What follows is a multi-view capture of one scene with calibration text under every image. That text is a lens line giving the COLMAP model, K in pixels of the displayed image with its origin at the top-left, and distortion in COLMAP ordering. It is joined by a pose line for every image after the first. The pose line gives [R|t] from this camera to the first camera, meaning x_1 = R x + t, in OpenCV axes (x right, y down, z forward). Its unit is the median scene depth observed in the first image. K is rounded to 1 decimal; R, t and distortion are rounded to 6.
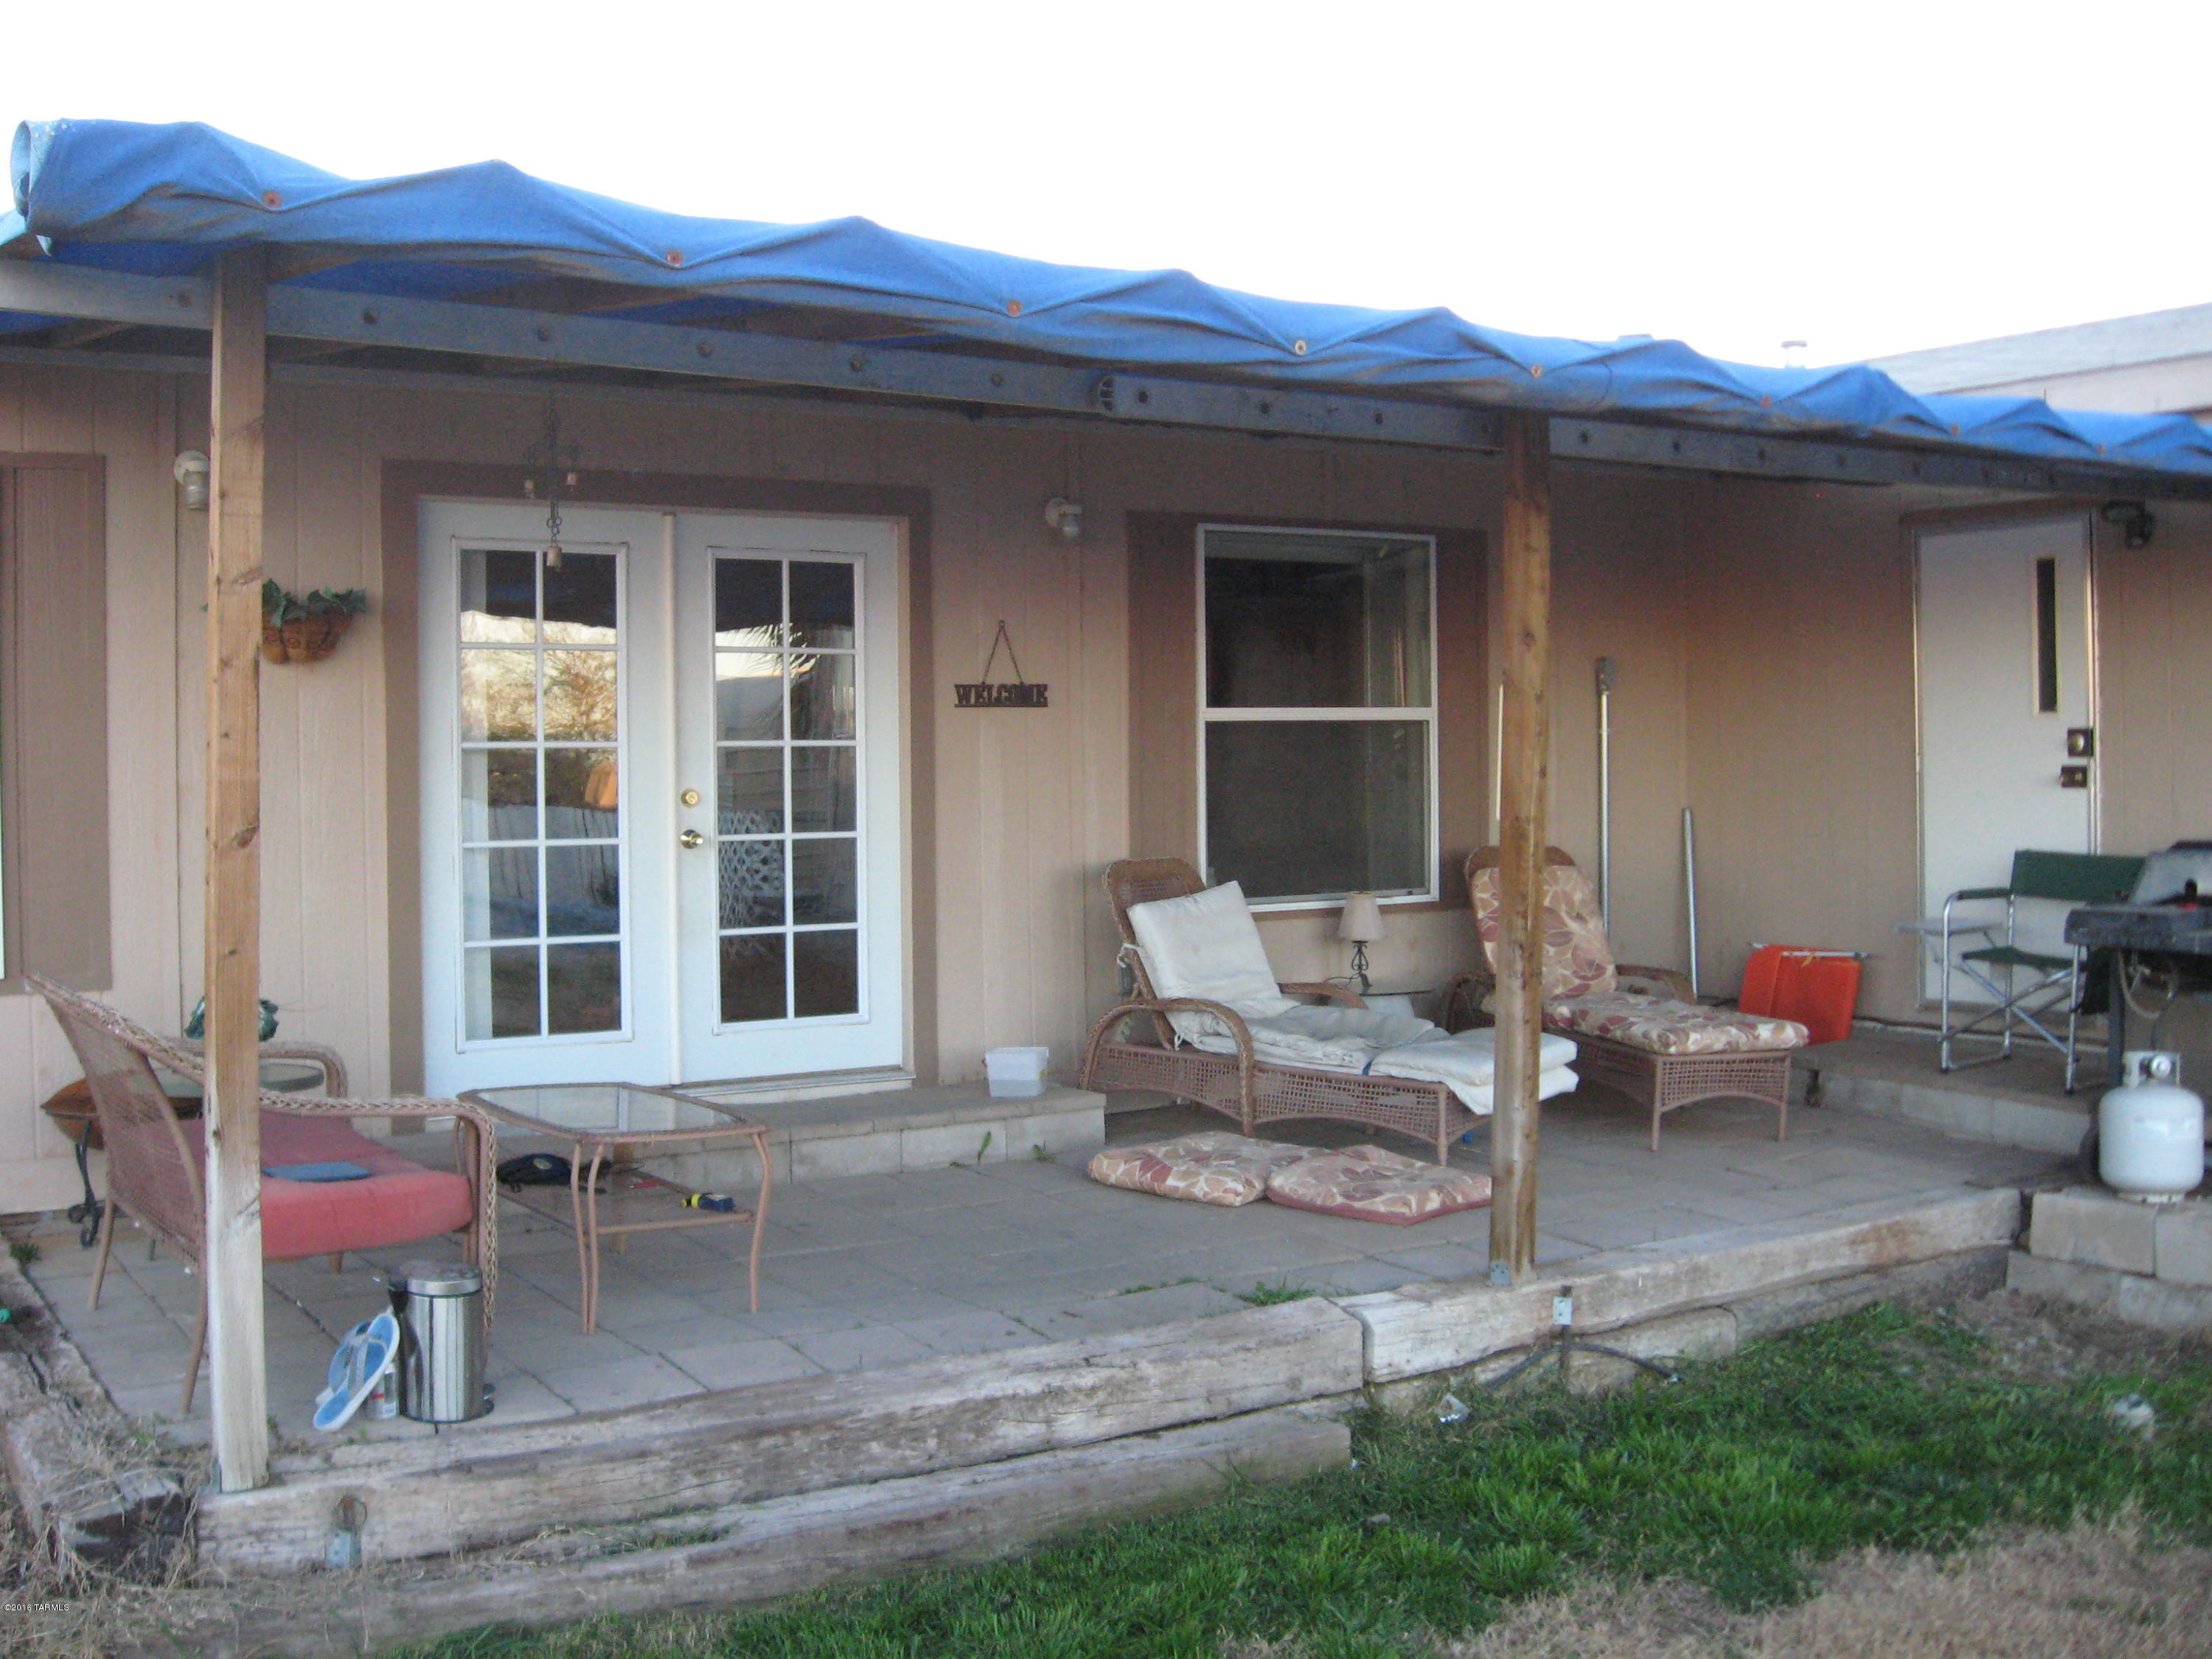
lens RADIAL K [[2296.7, 0, 1094.1], [0, 2296.7, 827.6], [0, 0, 1]] dist [-0.114231, 0.000000]
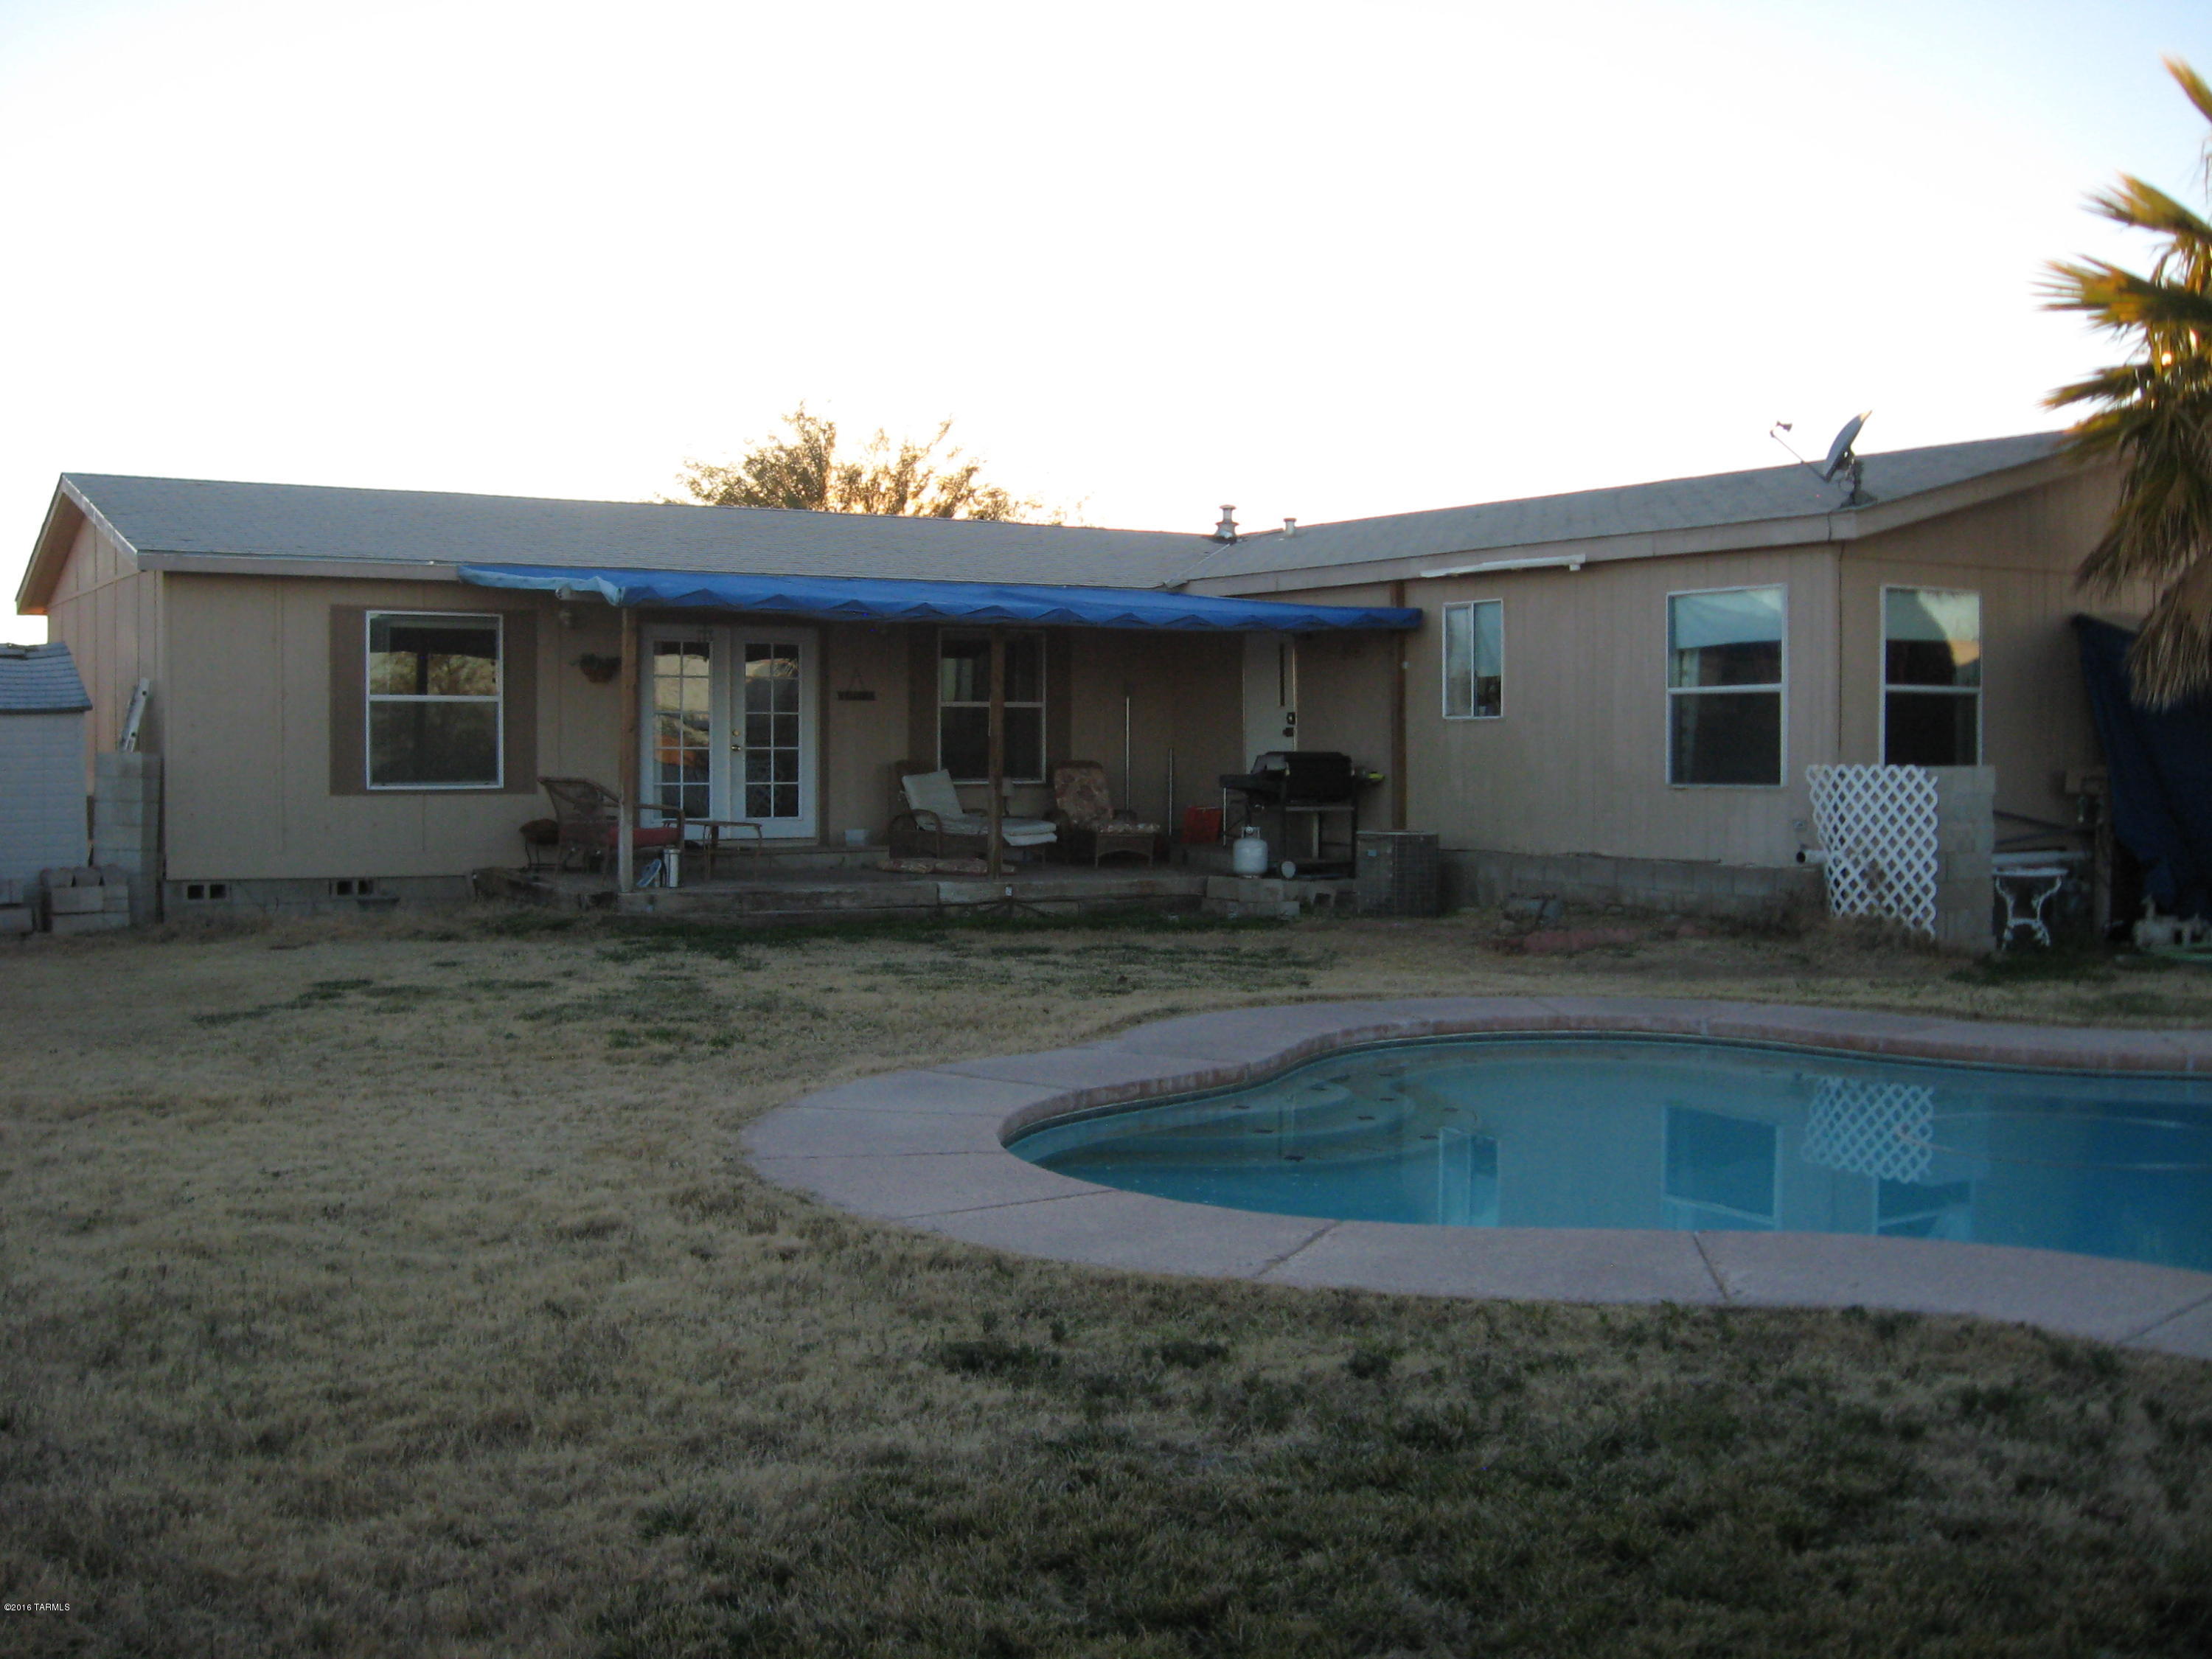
lens RADIAL K [[2296.7, 0, 1097.9], [0, 2296.7, 831.3], [0, 0, 1]] dist [-0.114231, 0.000000]
pose [[0.999899, 0.013169, -0.005309, 0.258300], [-0.013144, 0.999902, 0.004766, 0.082985], [0.005372, -0.004696, 0.999975, -1.648087]]
